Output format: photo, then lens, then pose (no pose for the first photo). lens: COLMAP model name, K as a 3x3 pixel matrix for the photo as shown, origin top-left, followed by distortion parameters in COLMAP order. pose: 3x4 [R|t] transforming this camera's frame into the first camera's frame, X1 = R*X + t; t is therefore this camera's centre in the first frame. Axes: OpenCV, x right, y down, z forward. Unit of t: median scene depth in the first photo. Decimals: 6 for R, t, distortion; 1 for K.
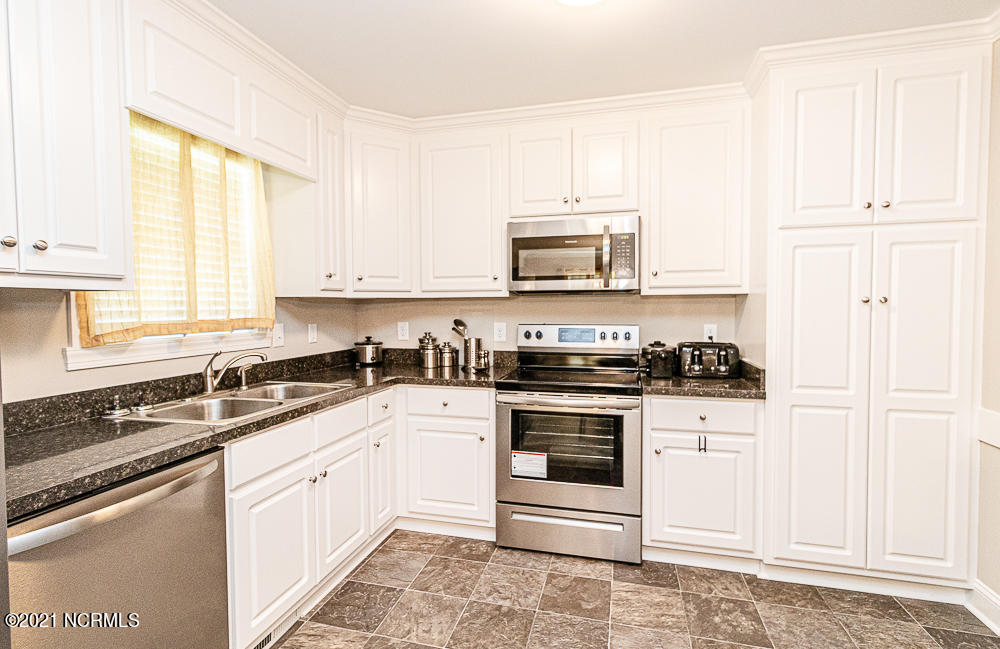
lens RADIAL K [[465.3, 0, 499.5], [0, 465.3, 324.0], [0, 0, 1]] dist [-0.002087, 0.000296]
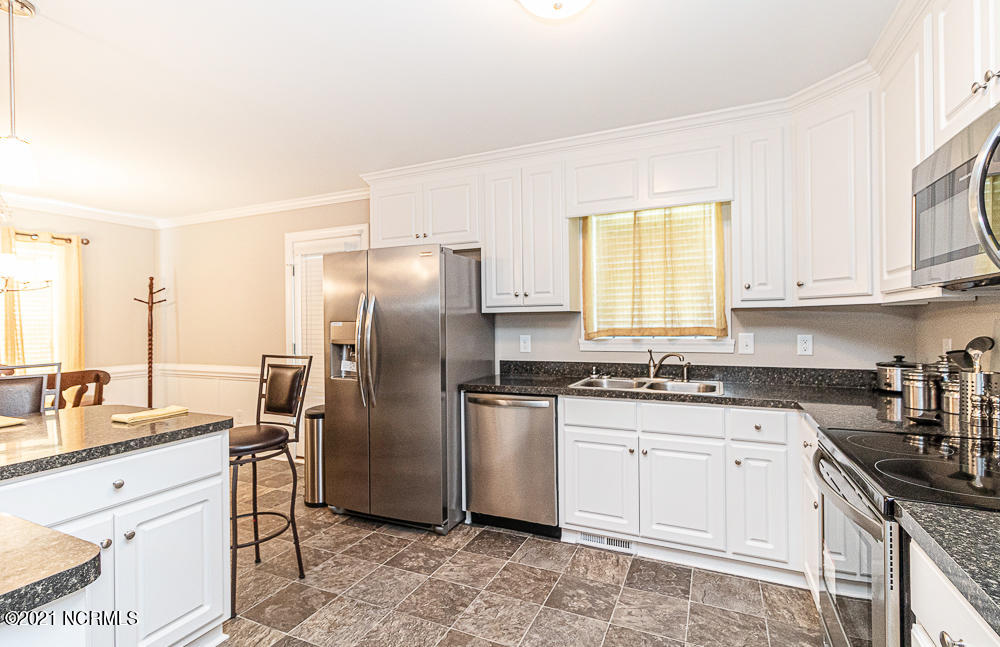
lens RADIAL K [[465.3, 0, 502.2], [0, 465.3, 322.6], [0, 0, 1]] dist [-0.002087, 0.000296]
pose [[-0.166907, 0.008462, -0.985936, 0.738380], [-0.024333, 0.999623, 0.012699, -0.026030], [0.985672, 0.026110, -0.166638, 0.658105]]
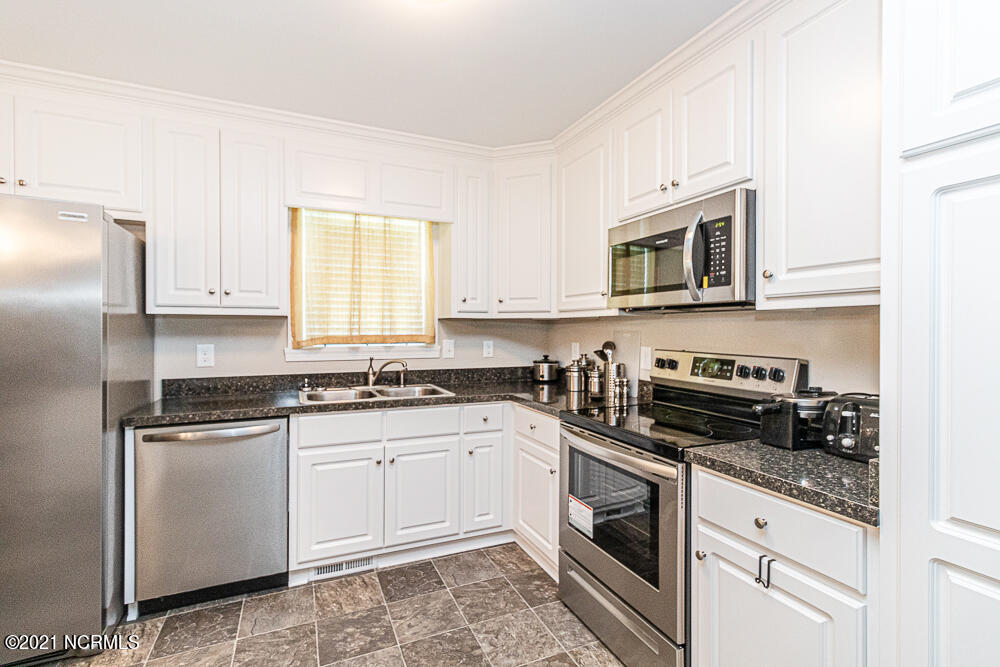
lens RADIAL K [[457.1, 0, 498.3], [0, 457.1, 331.0], [0, 0, 1]] dist [0.002045, -0.000093]
pose [[0.626599, 0.012028, -0.779249, 0.602194], [-0.035323, 0.999292, -0.012980, -0.013807], [0.778541, 0.035658, 0.626580, 0.355052]]
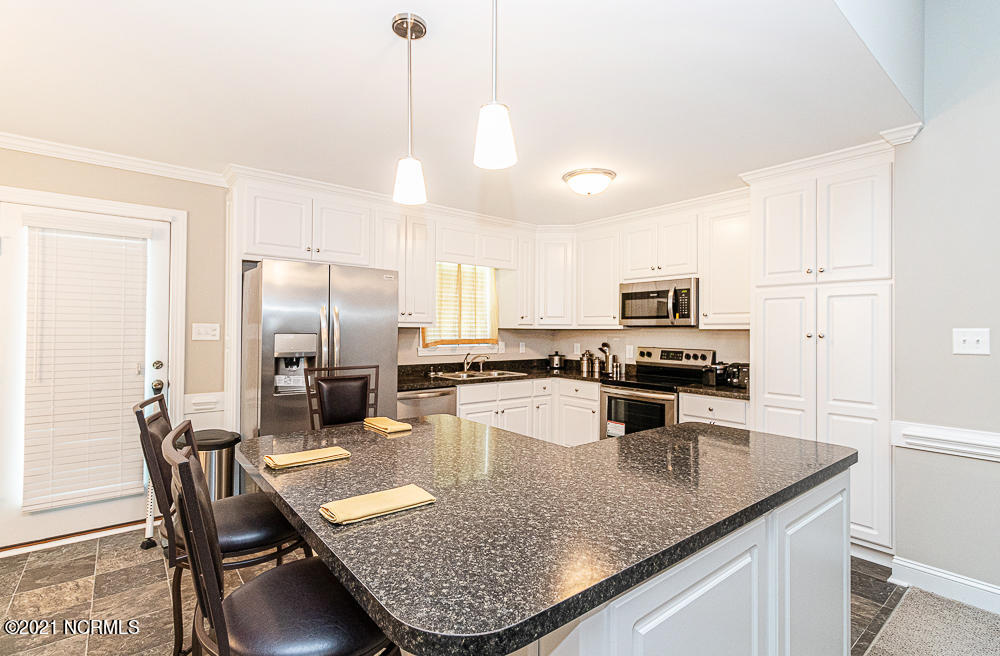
lens RADIAL K [[457.1, 0, 497.5], [0, 457.1, 329.2], [0, 0, 1]] dist [0.002045, -0.000093]
pose [[0.802096, 0.009399, -0.597121, 0.697279], [-0.033661, 0.998998, -0.029490, 0.003675], [0.596245, 0.043753, 0.801609, -0.588657]]
